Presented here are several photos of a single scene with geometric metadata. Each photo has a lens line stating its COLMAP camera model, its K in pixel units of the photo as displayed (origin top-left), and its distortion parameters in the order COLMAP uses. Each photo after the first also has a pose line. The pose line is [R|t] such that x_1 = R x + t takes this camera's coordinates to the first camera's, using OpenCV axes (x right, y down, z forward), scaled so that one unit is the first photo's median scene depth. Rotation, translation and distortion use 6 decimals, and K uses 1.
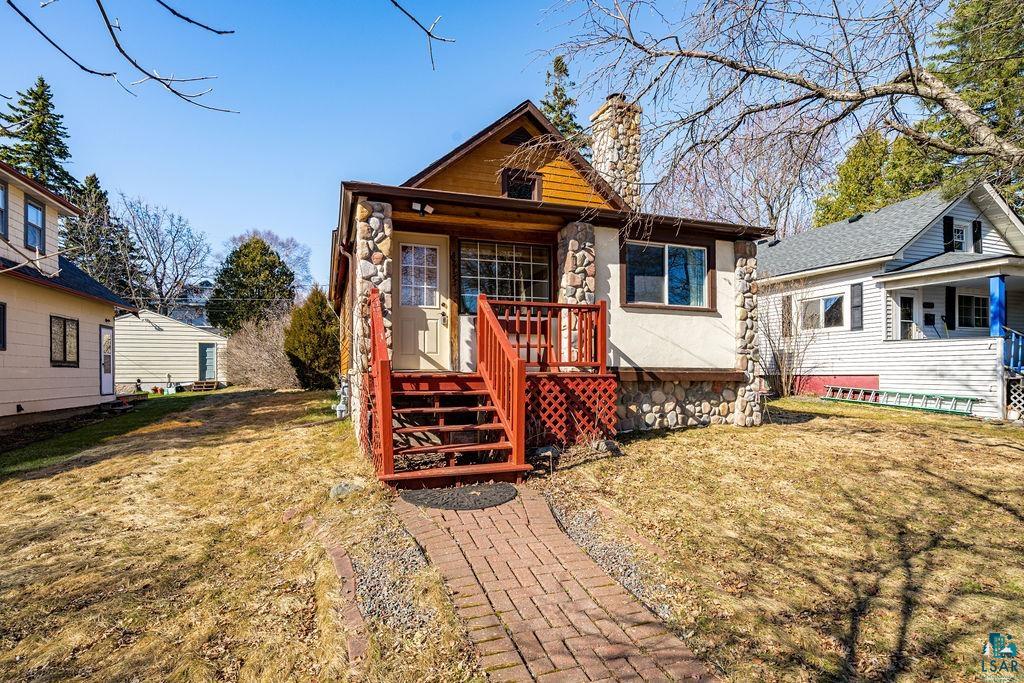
lens RADIAL K [[493.8, 0, 512.0], [0, 493.8, 341.5], [0, 0, 1]] dist [0.000608, 0.000208]
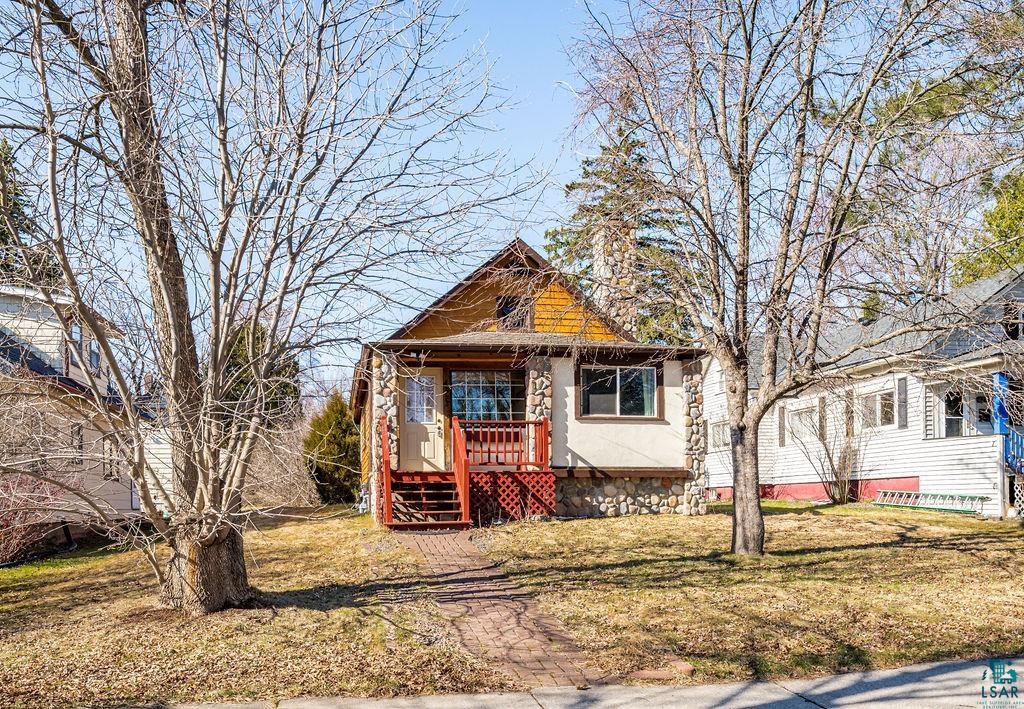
lens RADIAL K [[754.2, 0, 525.5], [0, 754.2, 417.1], [0, 0, 1]] dist [-0.002036, 0.001714]
pose [[0.992892, -0.024823, -0.116404, 0.293335], [0.019914, 0.998870, -0.043146, 0.005125], [0.117344, 0.040521, 0.992264, -0.867026]]
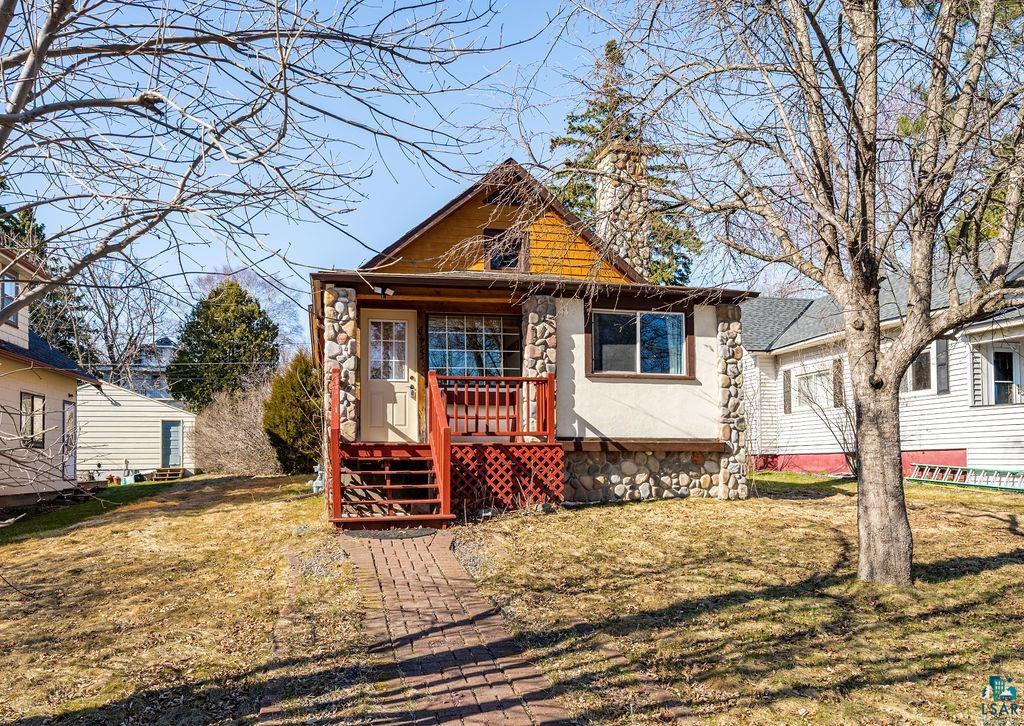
lens RADIAL K [[711.1, 0, 517.5], [0, 711.1, 377.9], [0, 0, 1]] dist [-0.000429, 0.000498]
pose [[0.995690, -0.017520, -0.091076, 0.196738], [0.012871, 0.998596, -0.051375, 0.003476], [0.091848, 0.049981, 0.994518, -0.406718]]
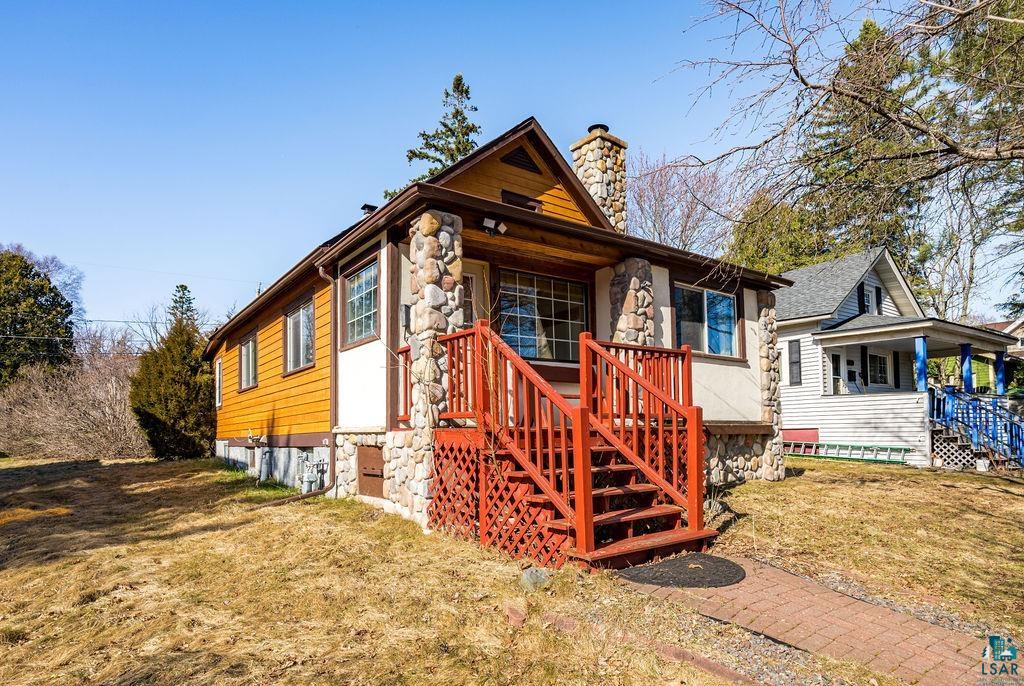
lens RADIAL K [[558.9, 0, 528.9], [0, 558.9, 381.2], [0, 0, 1]] dist [0.000159, 0.000197]
pose [[0.957433, 0.011960, 0.288408, -0.306322], [-0.003097, 0.999509, -0.031171, 0.012027], [-0.288639, 0.028951, 0.957000, 0.082413]]
